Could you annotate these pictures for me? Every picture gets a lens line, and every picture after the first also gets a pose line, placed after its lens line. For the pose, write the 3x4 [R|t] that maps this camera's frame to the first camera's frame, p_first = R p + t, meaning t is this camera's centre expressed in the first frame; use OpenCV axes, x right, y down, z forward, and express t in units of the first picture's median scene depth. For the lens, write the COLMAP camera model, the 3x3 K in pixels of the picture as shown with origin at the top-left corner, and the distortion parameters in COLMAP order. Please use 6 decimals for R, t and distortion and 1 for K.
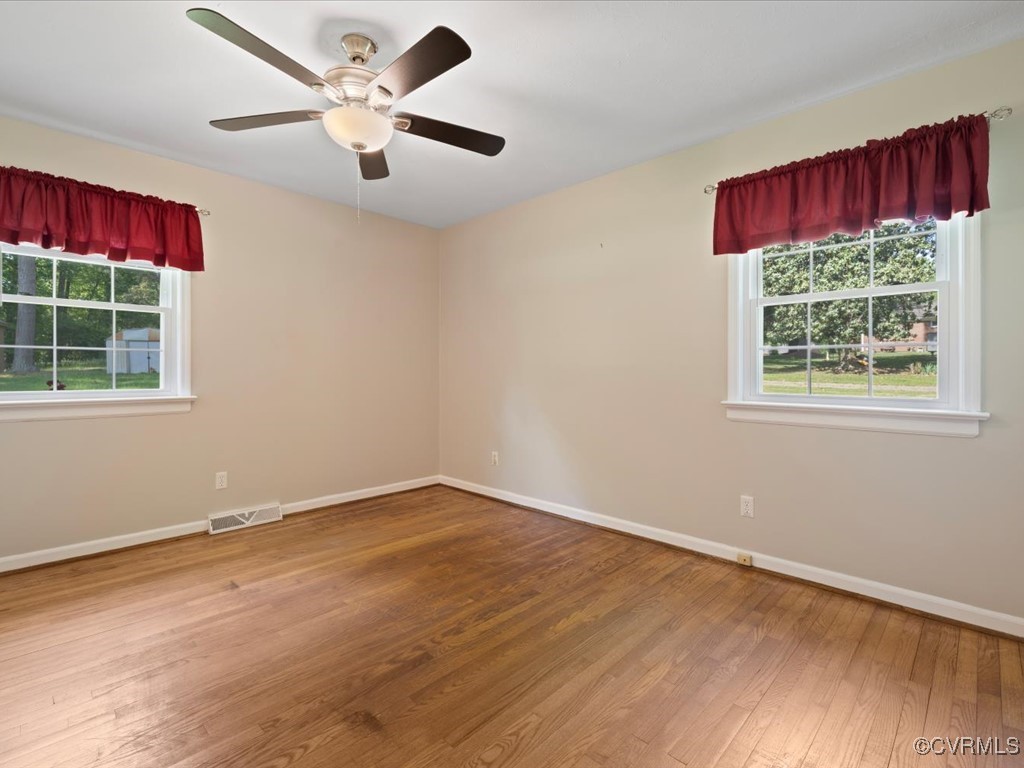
lens RADIAL K [[482.6, 0, 511.3], [0, 482.6, 380.2], [0, 0, 1]] dist [0.001132, 0.000303]
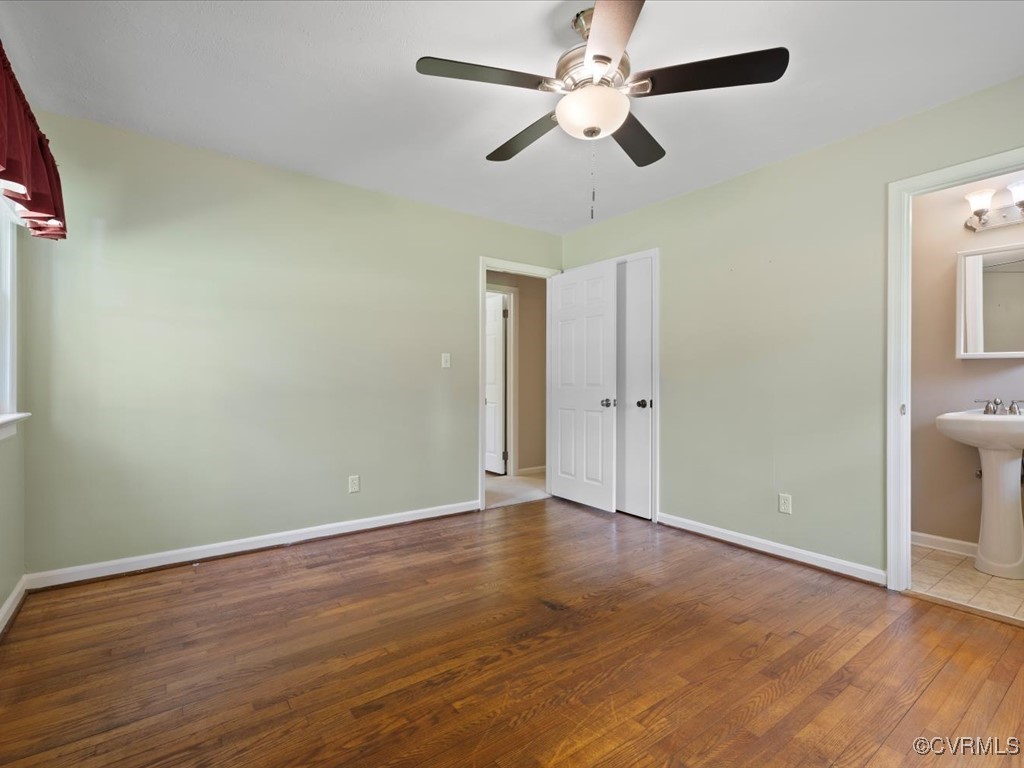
lens RADIAL K [[482.6, 0, 511.3], [0, 482.6, 380.2], [0, 0, 1]] dist [0.001132, 0.000303]
pose [[-0.987312, -0.005257, 0.158706, -0.304952], [-0.002647, 0.999858, 0.016655, -0.028280], [-0.158771, 0.016023, -0.987185, 1.885203]]
